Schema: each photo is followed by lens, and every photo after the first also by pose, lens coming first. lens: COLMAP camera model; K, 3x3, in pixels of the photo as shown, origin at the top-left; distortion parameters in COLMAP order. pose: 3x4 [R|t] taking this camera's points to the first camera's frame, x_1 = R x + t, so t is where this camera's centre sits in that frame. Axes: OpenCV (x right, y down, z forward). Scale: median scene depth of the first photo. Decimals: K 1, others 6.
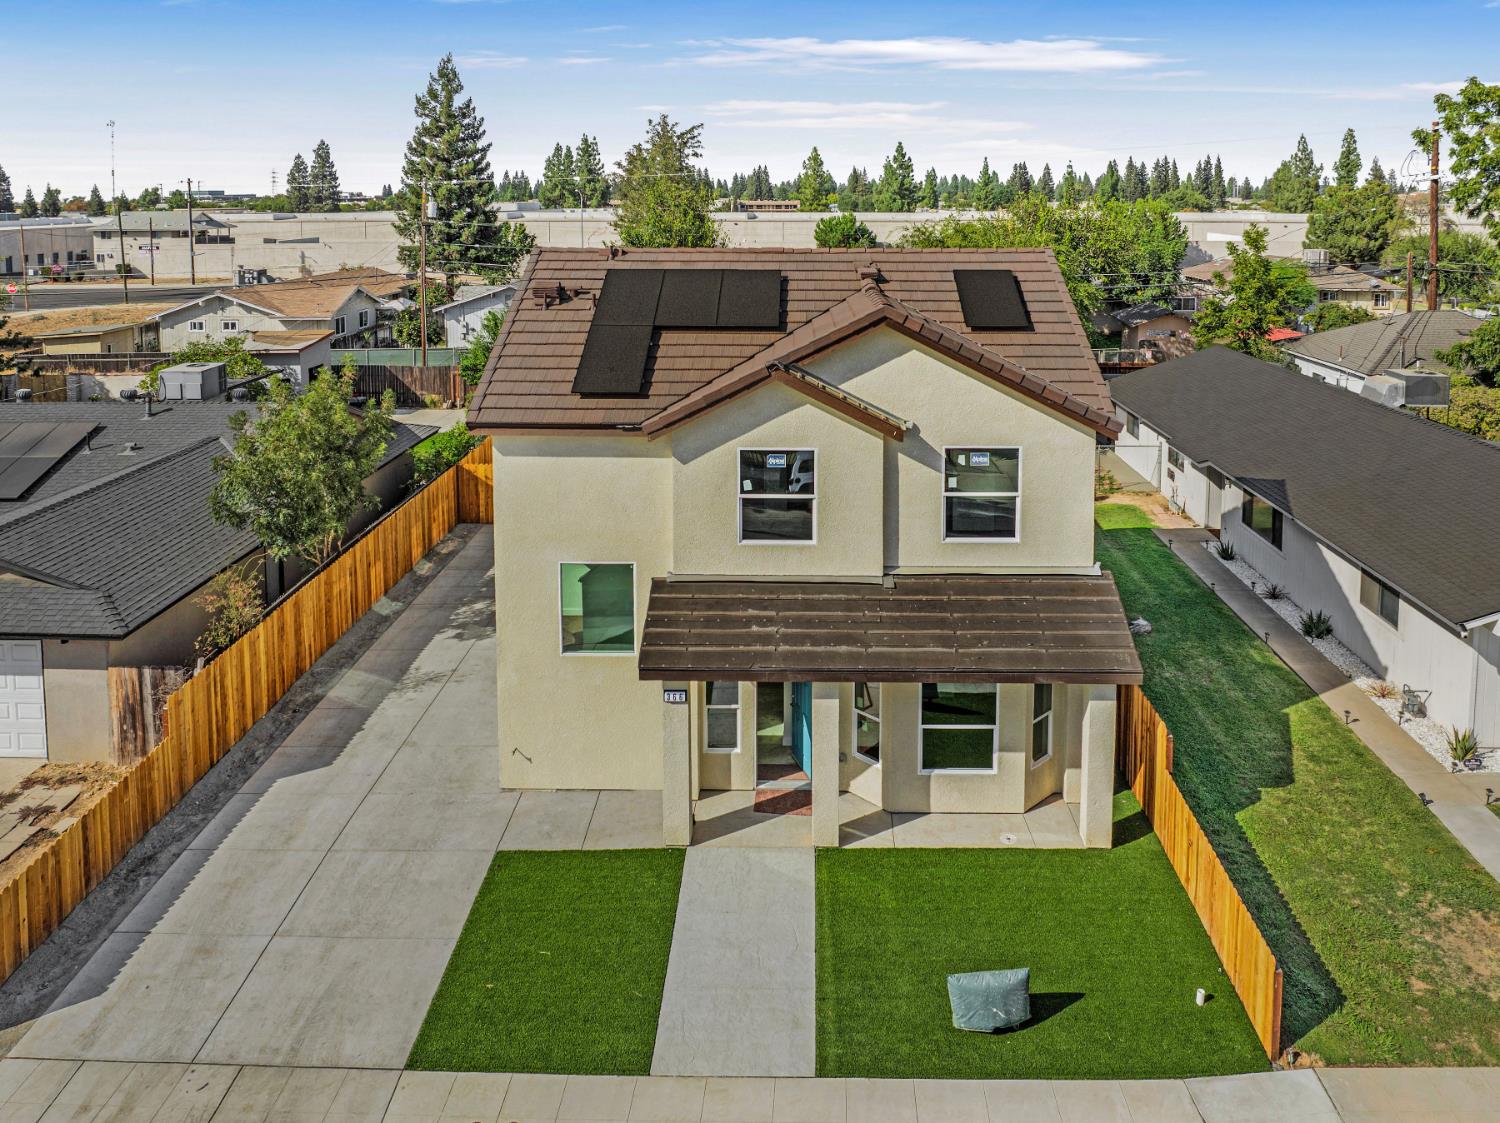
lens RADIAL K [[1224.4, 0, 745.9], [0, 1224.4, 543.3], [0, 0, 1]] dist [-0.041083, -0.004327]
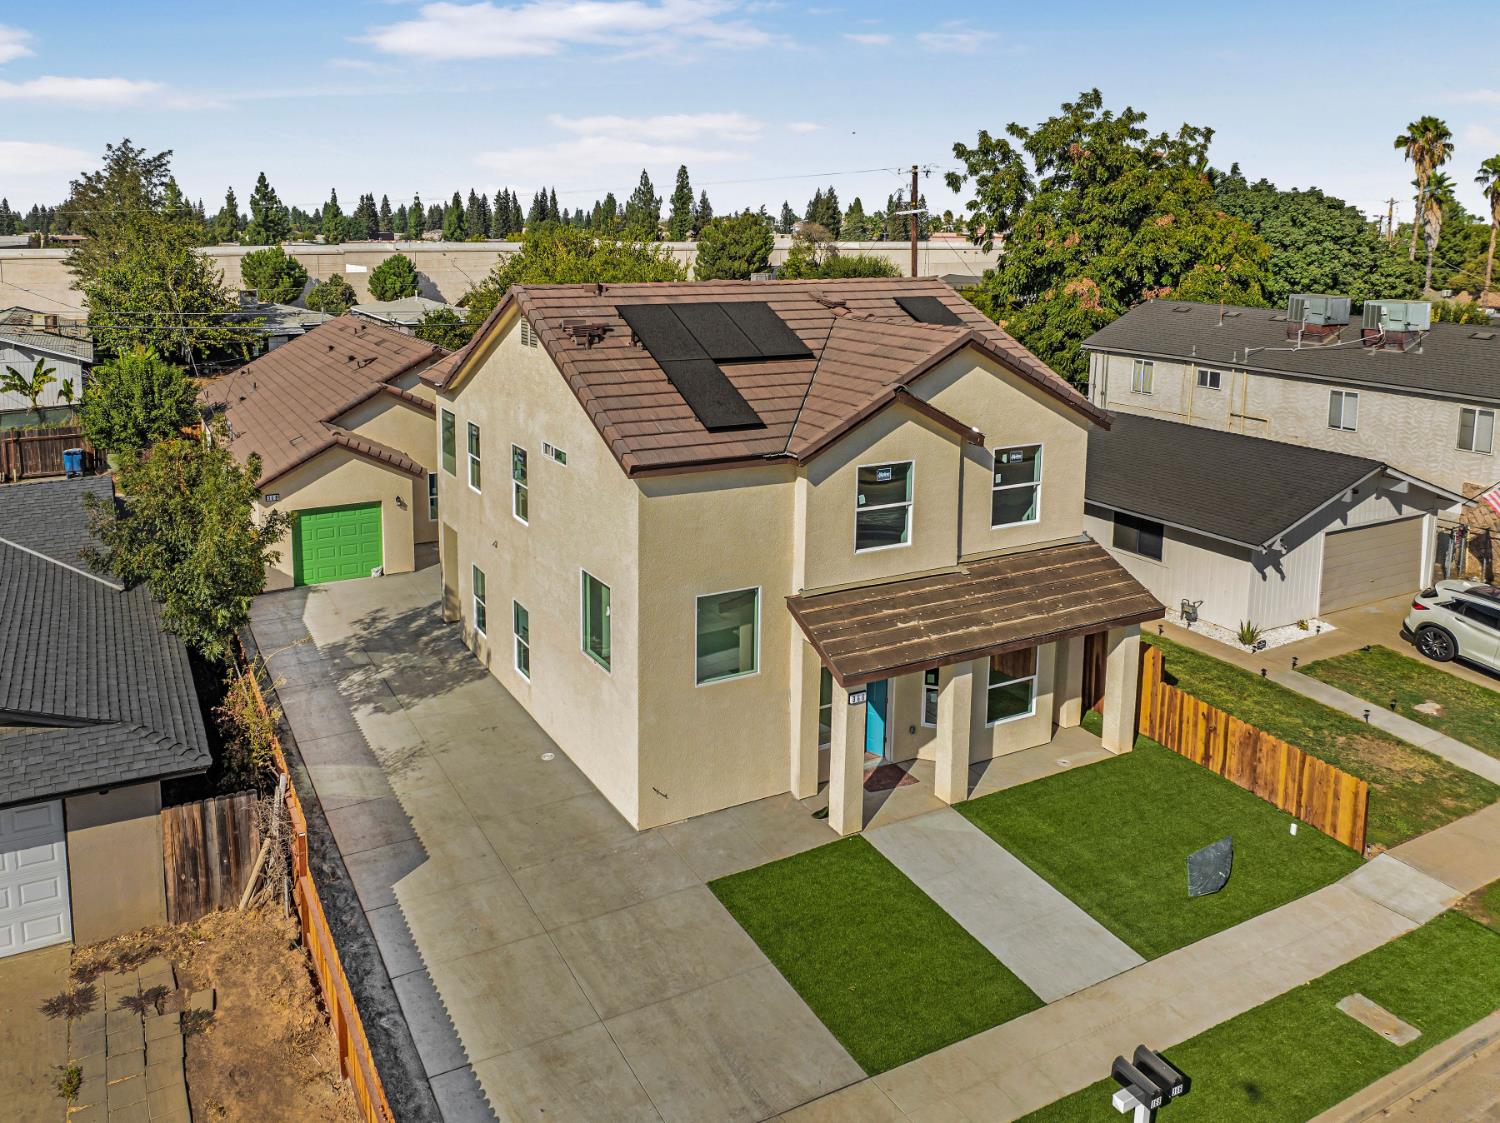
lens RADIAL K [[1161.4, 0, 754.8], [0, 1161.4, 618.7], [0, 0, 1]] dist [-0.039867, -0.002214]
pose [[0.859476, -0.158270, 0.486057, -0.590156], [0.133895, 0.987365, 0.084745, -0.041755], [-0.493328, -0.007756, 0.869809, 0.135703]]
